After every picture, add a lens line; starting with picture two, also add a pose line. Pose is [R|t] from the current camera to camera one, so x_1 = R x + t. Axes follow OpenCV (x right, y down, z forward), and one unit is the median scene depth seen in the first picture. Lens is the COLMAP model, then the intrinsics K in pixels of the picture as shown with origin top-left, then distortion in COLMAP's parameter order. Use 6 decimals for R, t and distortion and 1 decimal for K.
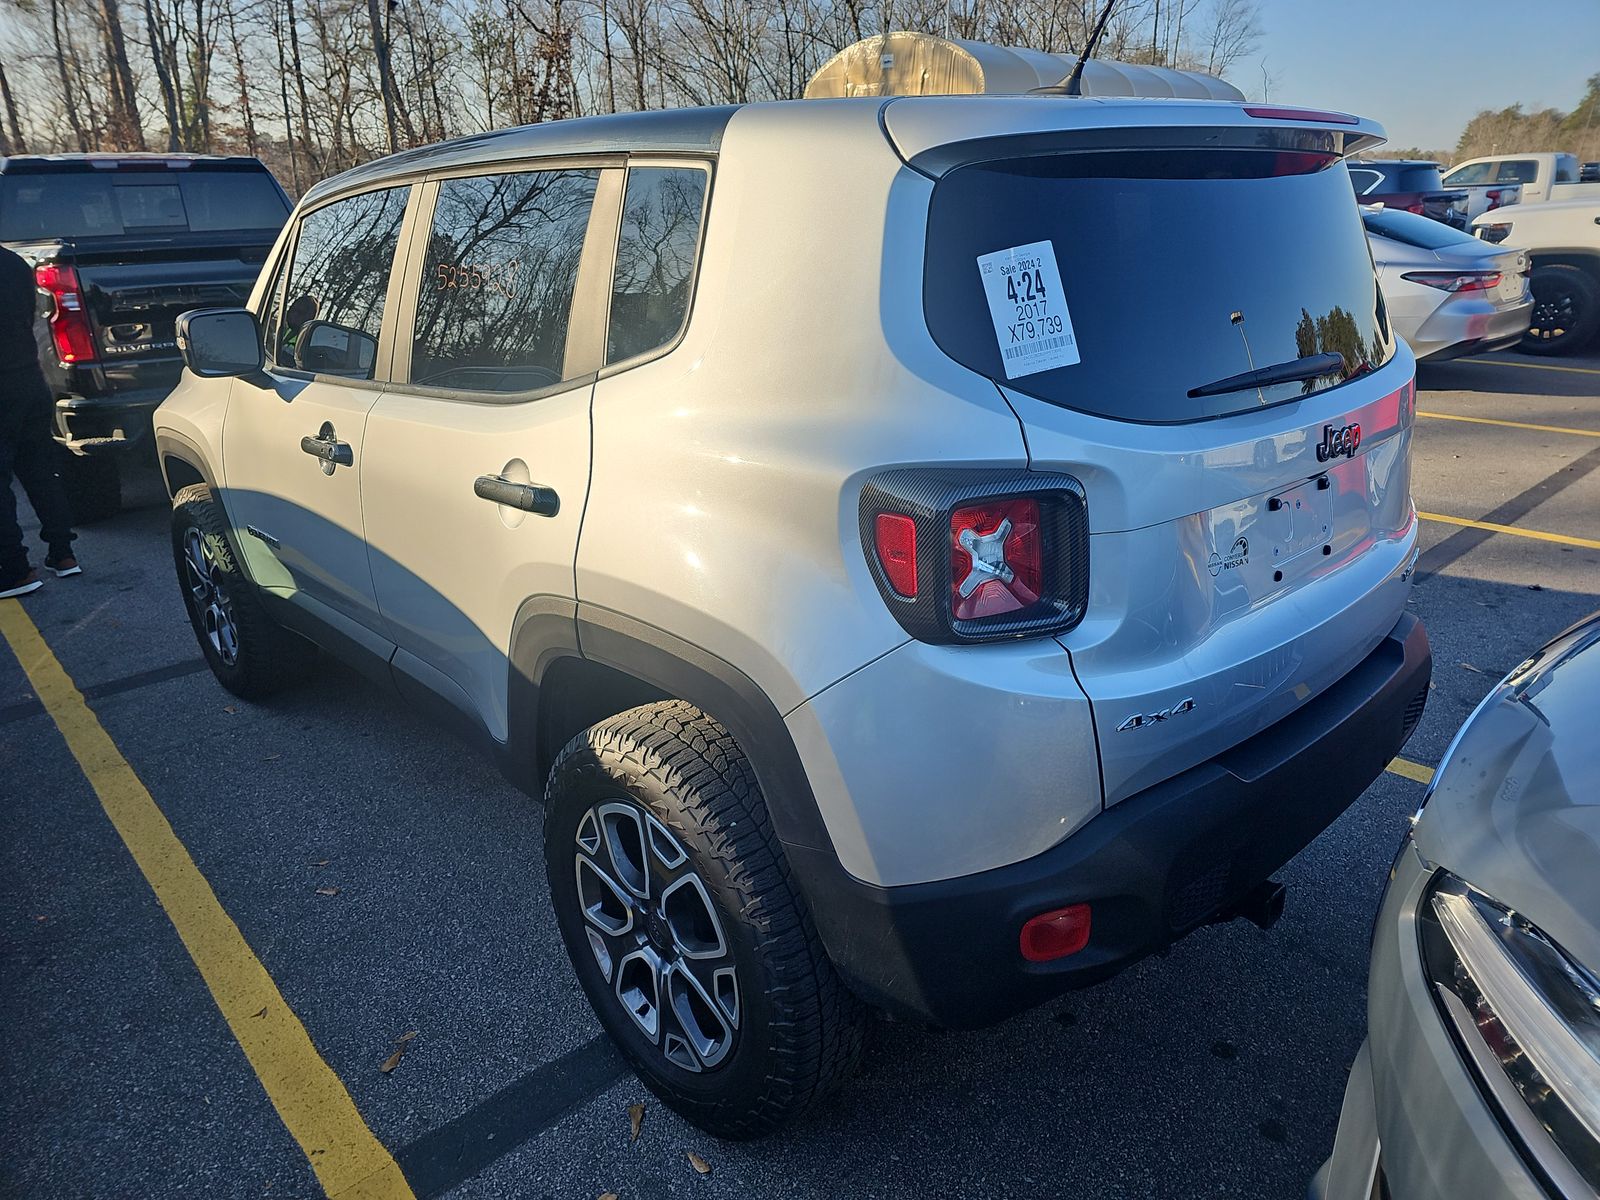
lens RADIAL K [[1097.1, 0, 805.7], [0, 1097.1, 619.3], [0, 0, 1]] dist [0.005264, -0.027507]
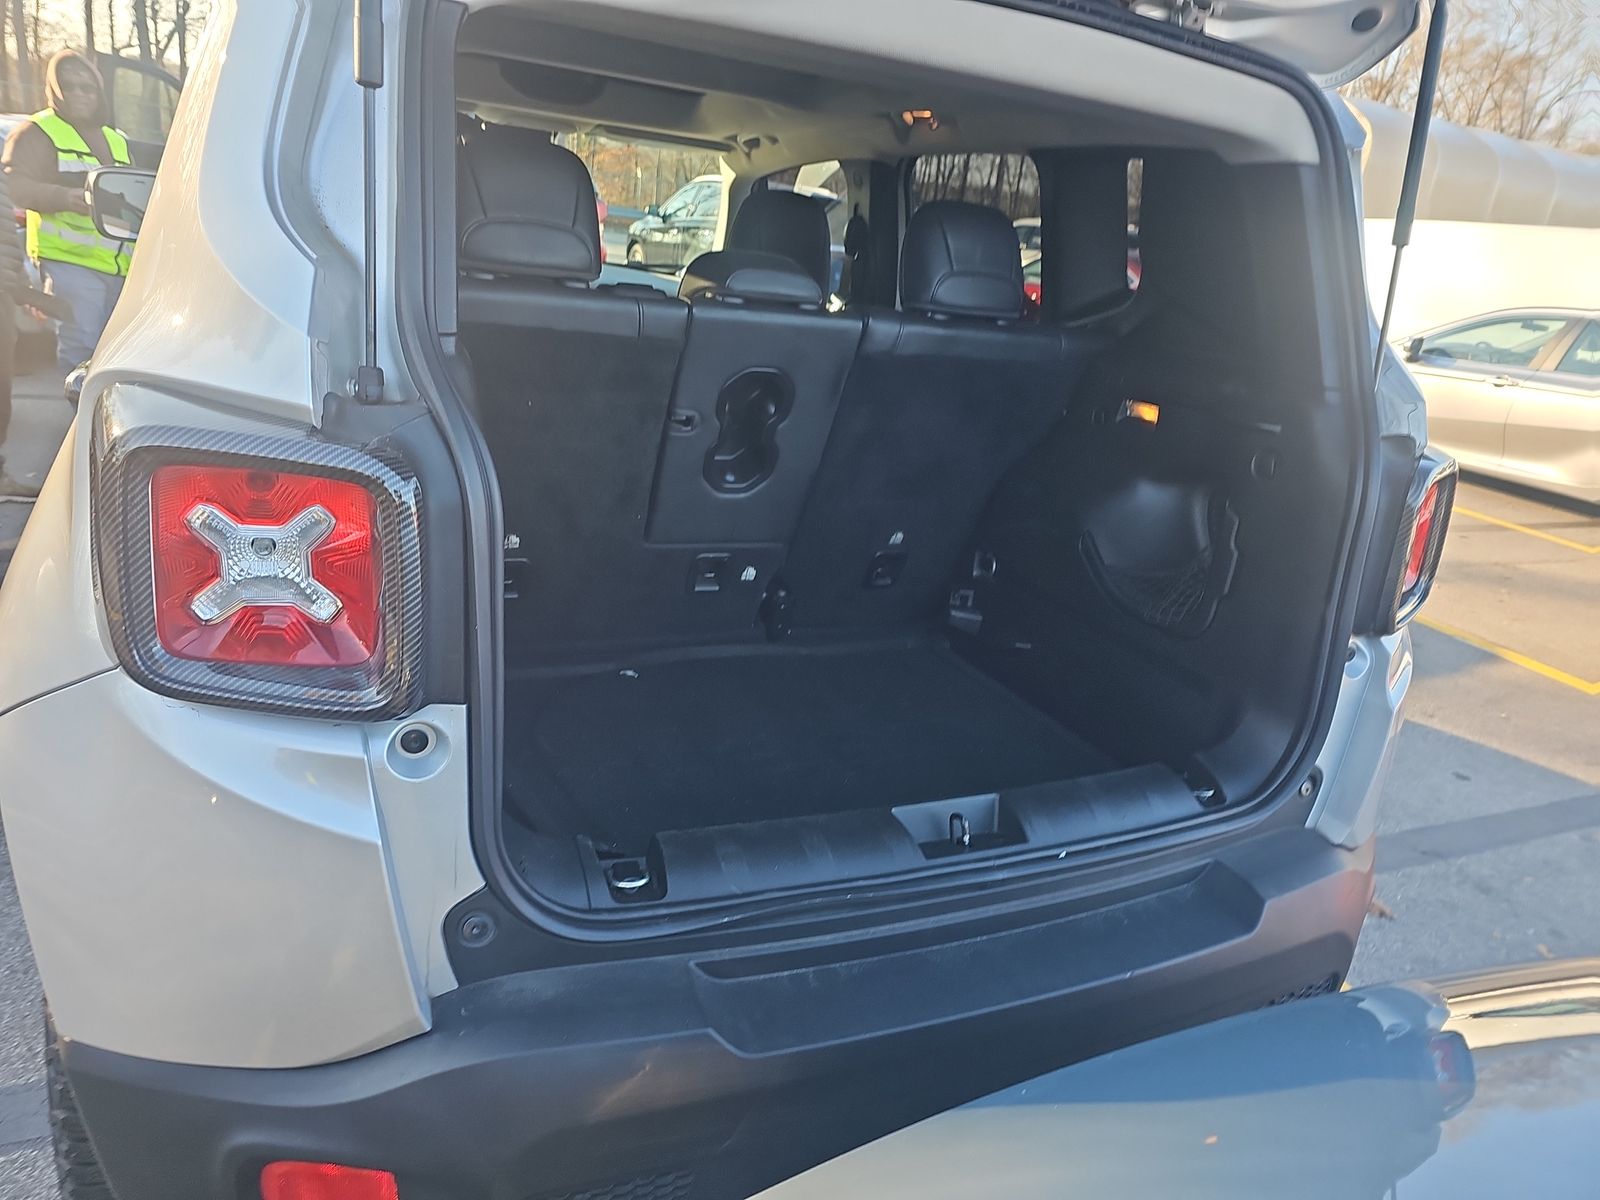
lens RADIAL K [[1097.1, 0, 805.7], [0, 1097.1, 619.3], [0, 0, 1]] dist [0.005264, -0.027507]
pose [[0.929084, 0.239966, -0.281458, 0.603621], [-0.248763, 0.968554, 0.004613, -0.100430], [0.273714, 0.065730, 0.959563, 0.503913]]
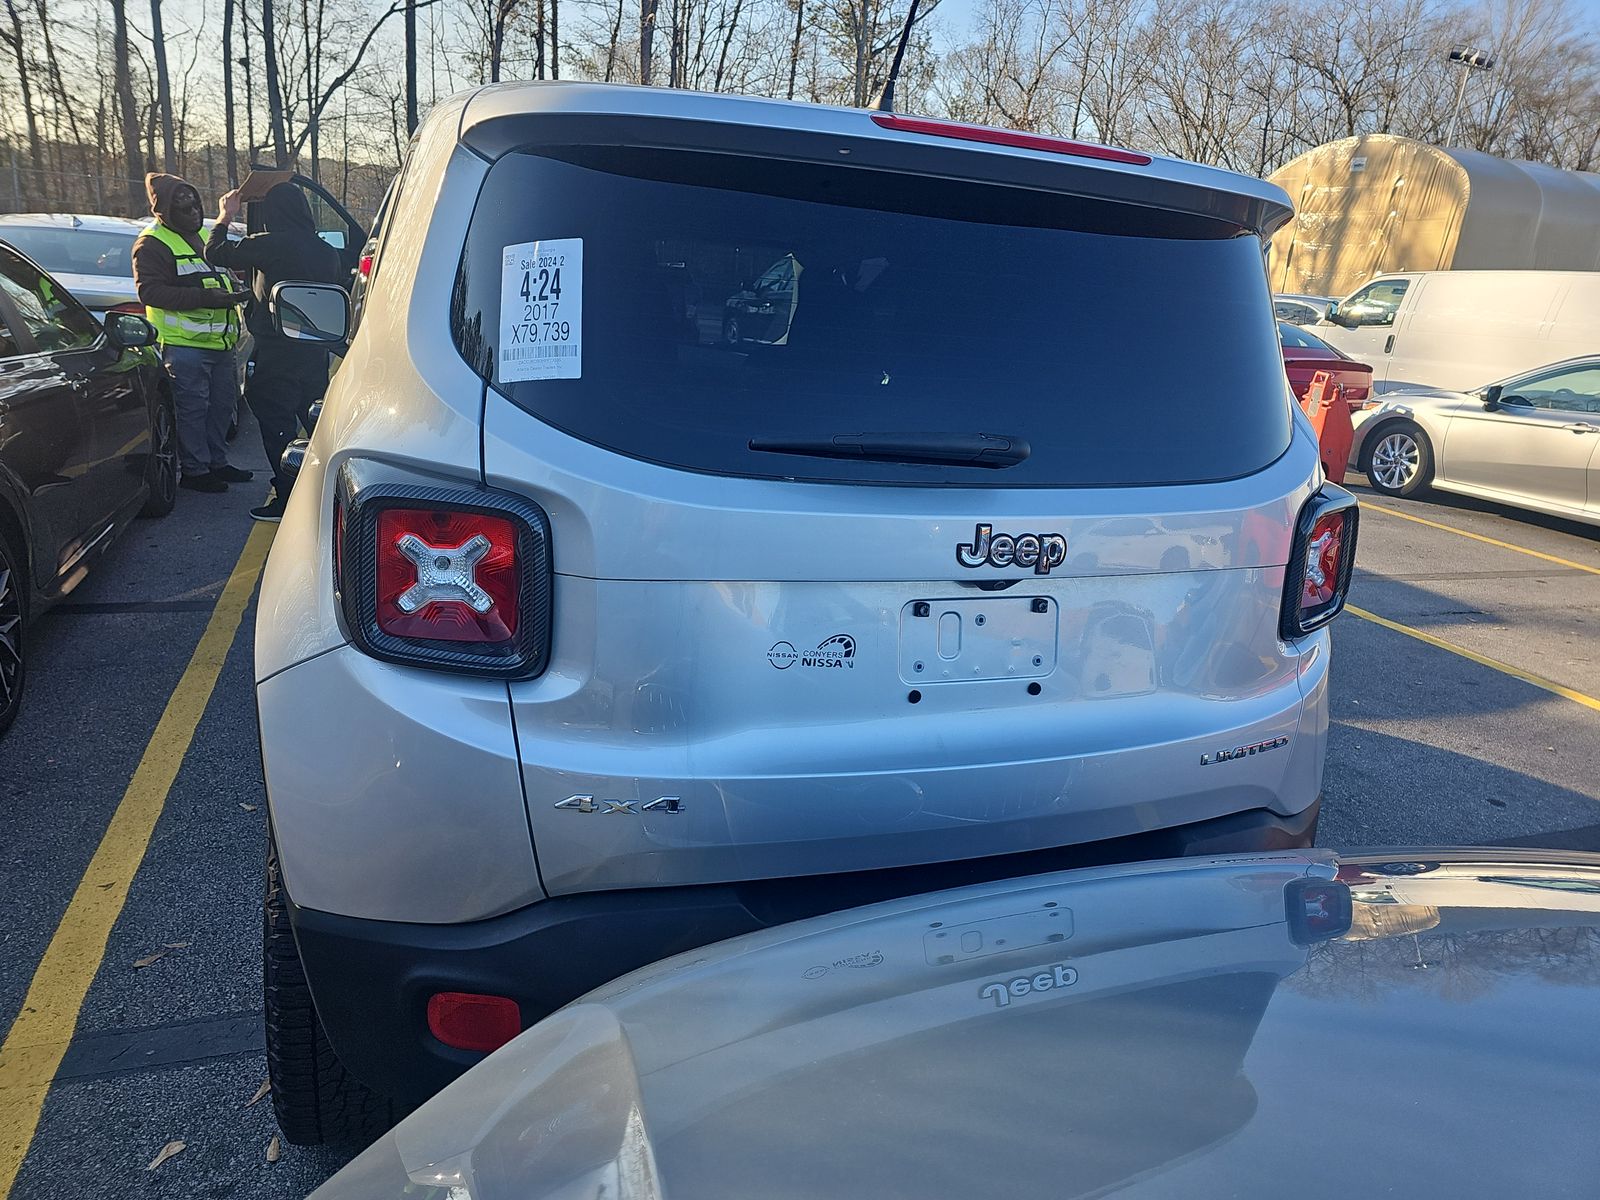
lens RADIAL K [[1113.6, 0, 805.4], [0, 1113.6, 603.6], [0, 0, 1]] dist [0.032721, -0.063439]
pose [[0.900068, 0.211673, -0.380883, 0.769565], [-0.245295, 0.968565, -0.041386, -0.065981], [0.360149, 0.130678, 0.923697, 0.265521]]
